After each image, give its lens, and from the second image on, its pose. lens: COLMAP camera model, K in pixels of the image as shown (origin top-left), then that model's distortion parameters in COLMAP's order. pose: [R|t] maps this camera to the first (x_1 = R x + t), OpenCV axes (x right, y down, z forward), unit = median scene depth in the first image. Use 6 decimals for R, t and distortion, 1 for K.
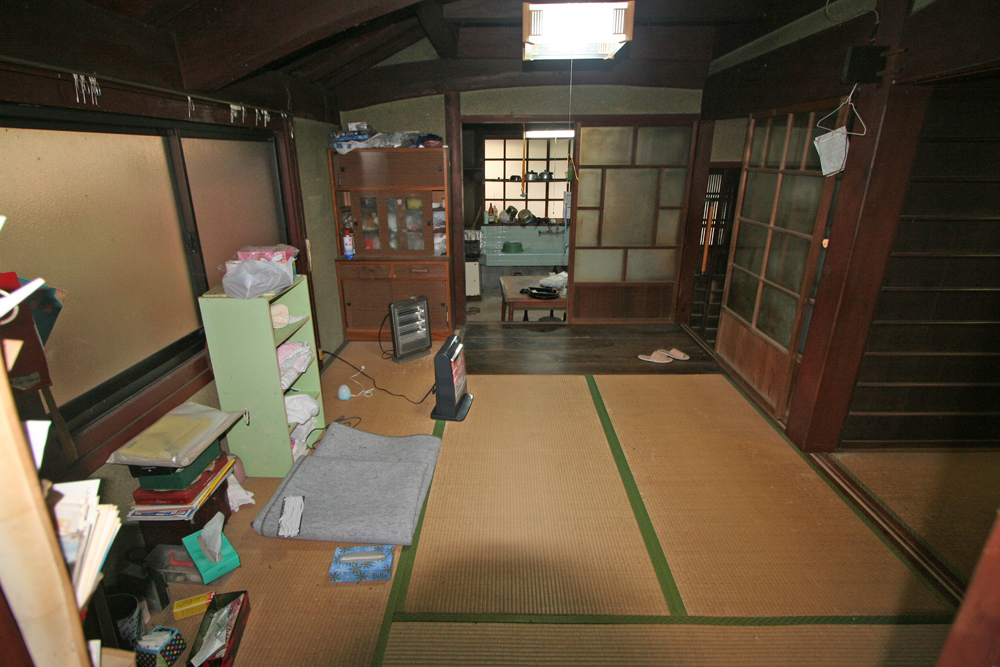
lens RADIAL K [[492.7, 0, 496.9], [0, 492.7, 325.1], [0, 0, 1]] dist [-0.004965, -0.000268]
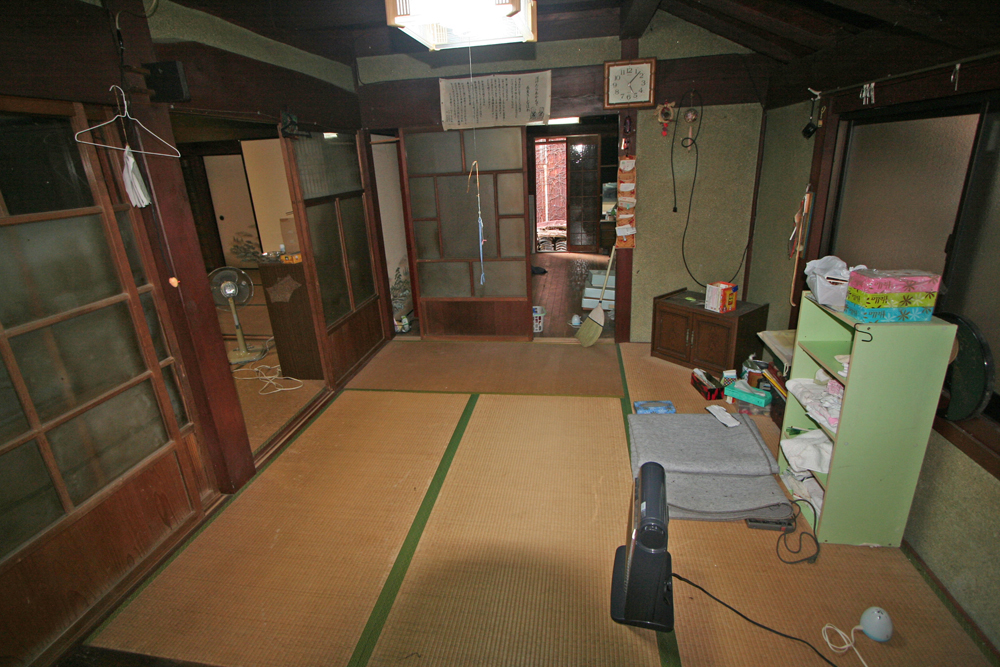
lens RADIAL K [[492.7, 0, 497.0], [0, 492.7, 330.6], [0, 0, 1]] dist [-0.004965, -0.000268]
pose [[-0.989176, -0.001370, 0.146730, -0.003453], [0.090078, 0.783703, 0.614570, -0.582628], [-0.115835, 0.621135, -0.775096, 1.680344]]
